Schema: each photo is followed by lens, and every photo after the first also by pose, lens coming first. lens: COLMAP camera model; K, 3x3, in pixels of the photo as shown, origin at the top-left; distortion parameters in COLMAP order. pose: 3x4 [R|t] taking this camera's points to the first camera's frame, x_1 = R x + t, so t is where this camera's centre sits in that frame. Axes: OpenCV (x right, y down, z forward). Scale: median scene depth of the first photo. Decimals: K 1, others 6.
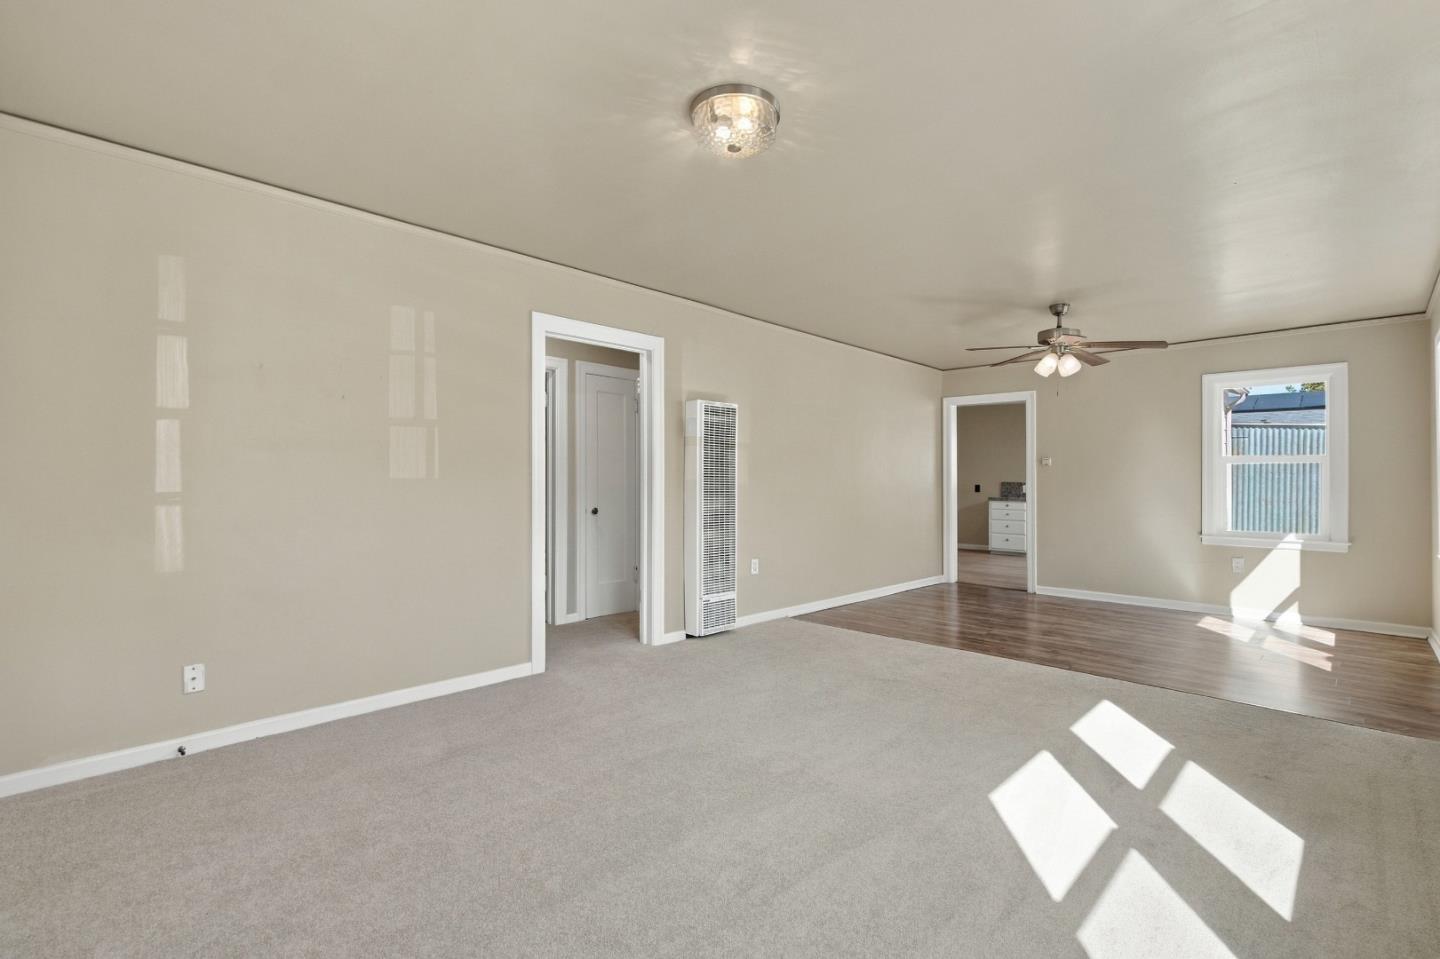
lens RADIAL K [[657.3, 0, 718.7], [0, 657.3, 480.0], [0, 0, 1]] dist [-0.000455, -0.001274]
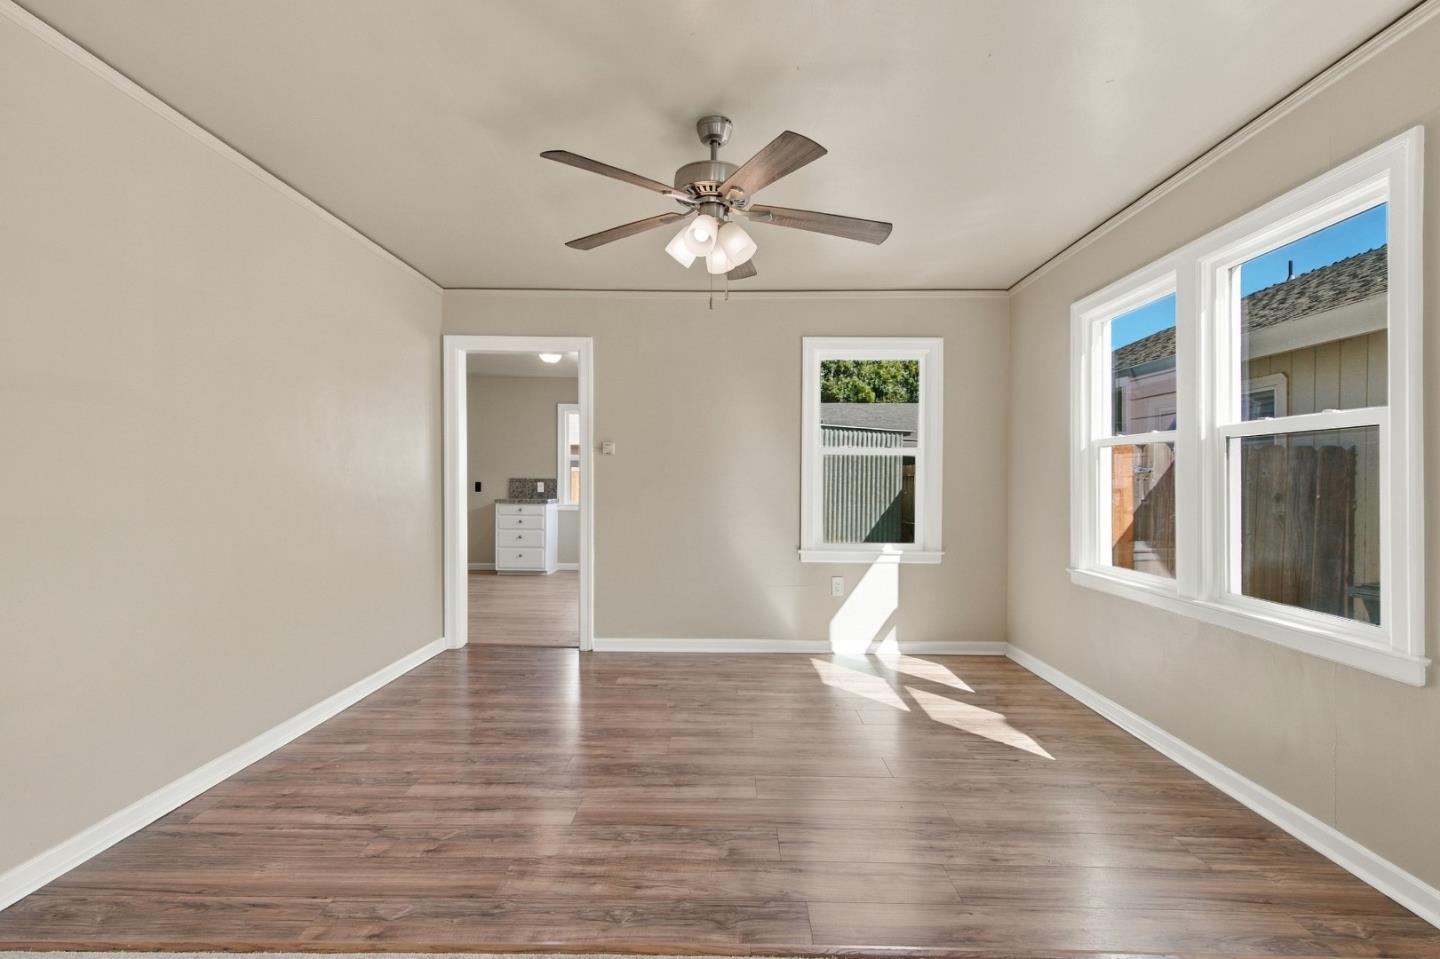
lens RADIAL K [[667.1, 0, 718.8], [0, 667.1, 483.8], [0, 0, 1]] dist [0.002060, -0.000063]
pose [[0.726701, -0.005802, 0.686930, 0.153008], [-0.003432, 0.999921, 0.012077, -0.001330], [-0.686946, -0.011134, 0.726624, 0.550146]]
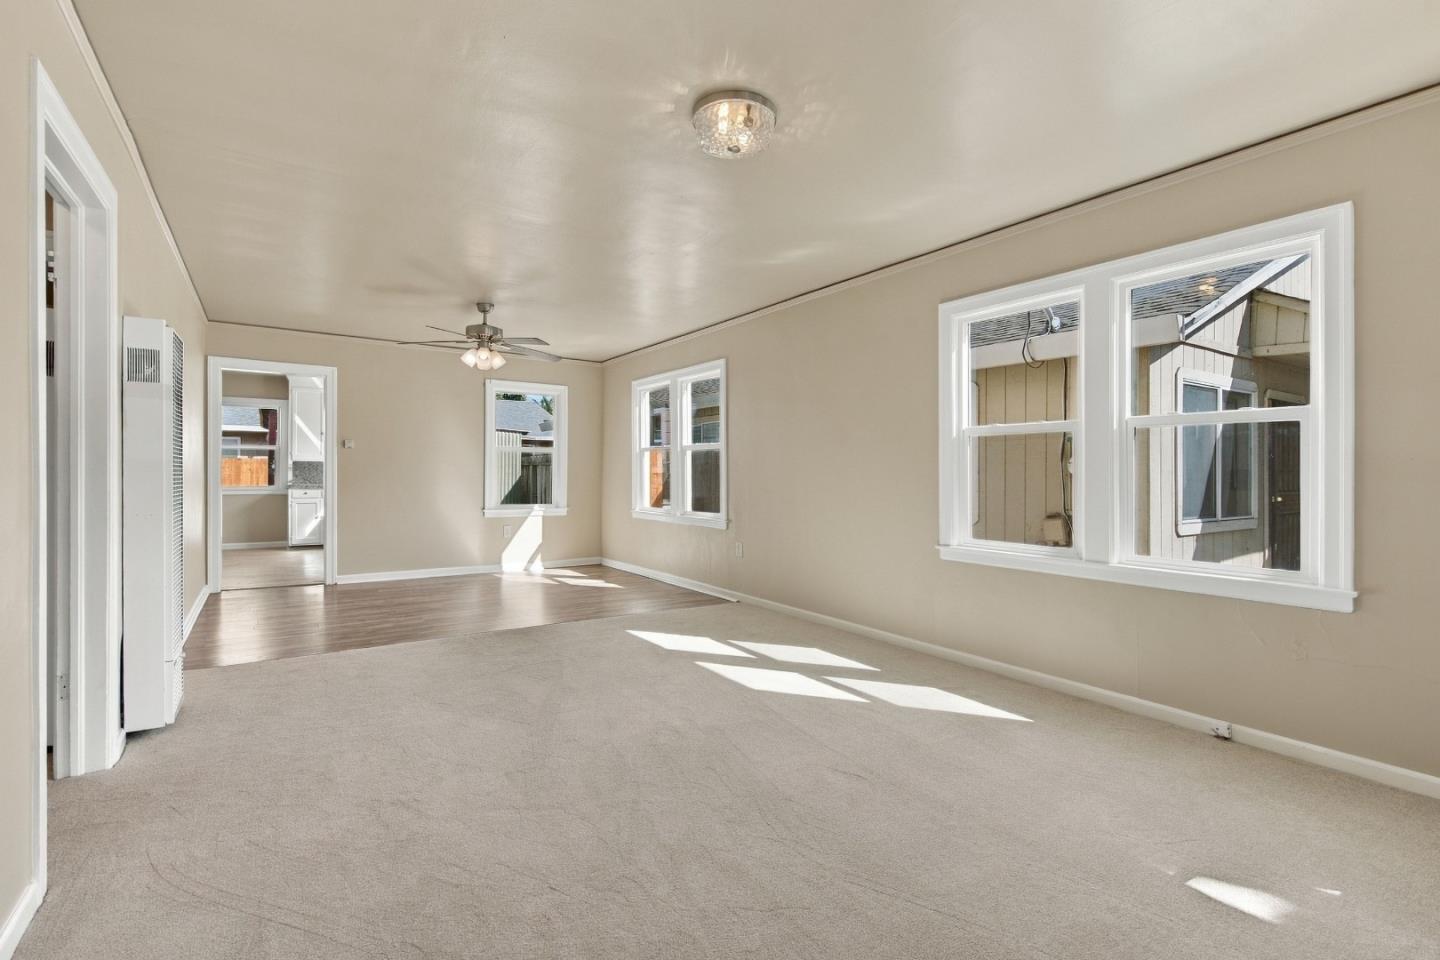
lens RADIAL K [[679.0, 0, 728.3], [0, 679.0, 466.7], [0, 0, 1]] dist [0.001417, 0.000064]
pose [[0.198446, 0.004357, 0.980102, -0.443985], [-0.006972, 0.999971, -0.003034, 0.004461], [-0.980087, -0.006232, 0.198470, 0.329003]]
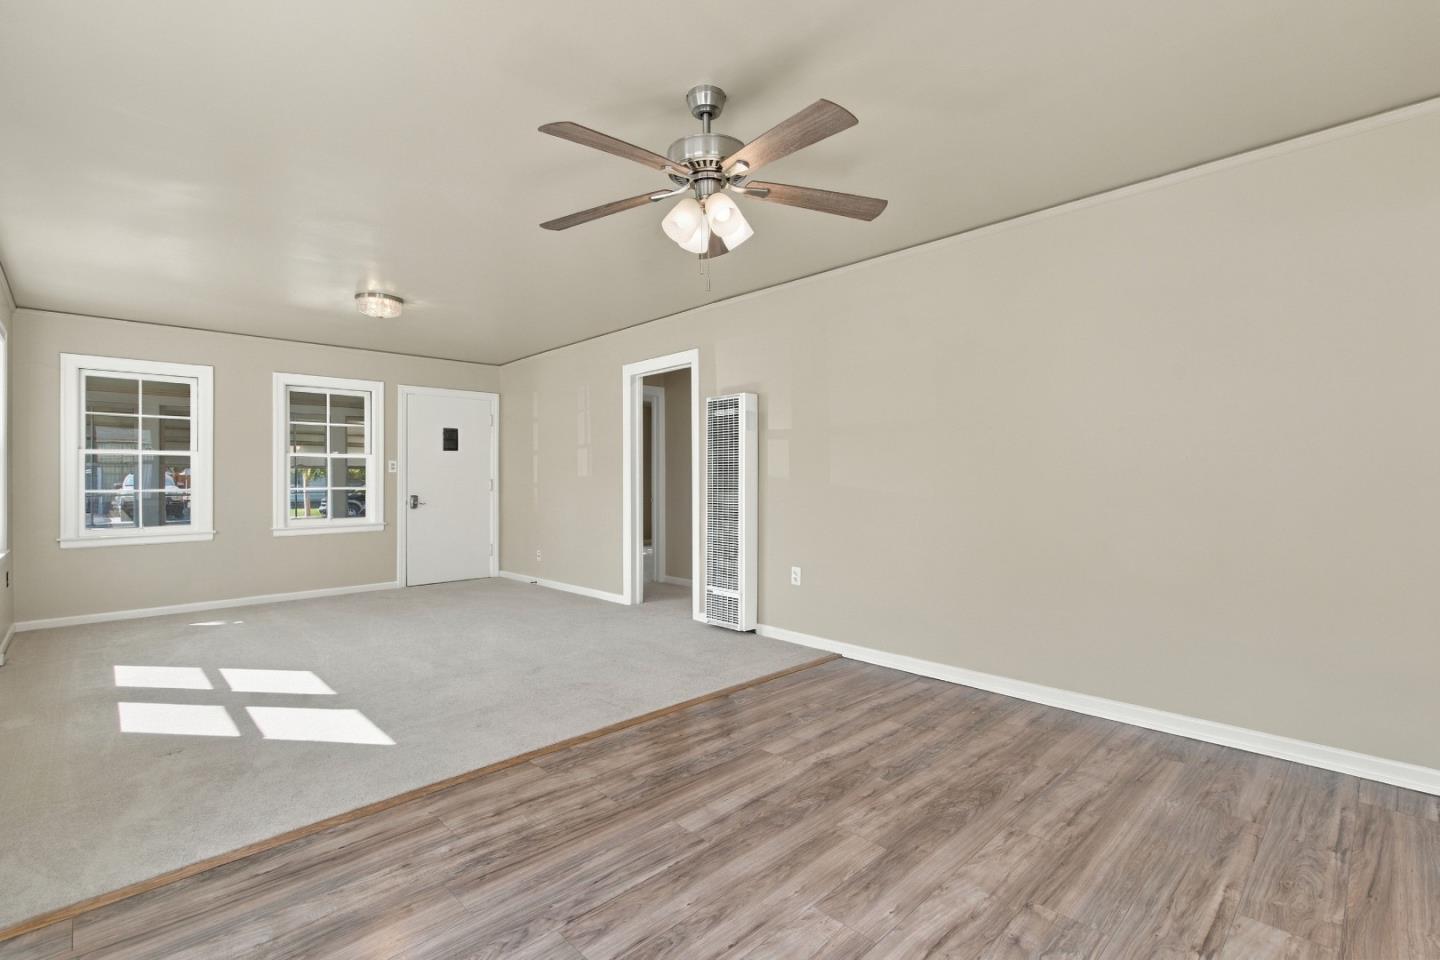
lens RADIAL K [[657.3, 0, 718.7], [0, 657.3, 480.5], [0, 0, 1]] dist [-0.000455, -0.001274]
pose [[-0.027288, 0.000564, -0.999627, 0.870892], [0.009146, 0.999958, 0.000315, 0.008052], [0.999586, -0.009134, -0.027292, 0.893666]]
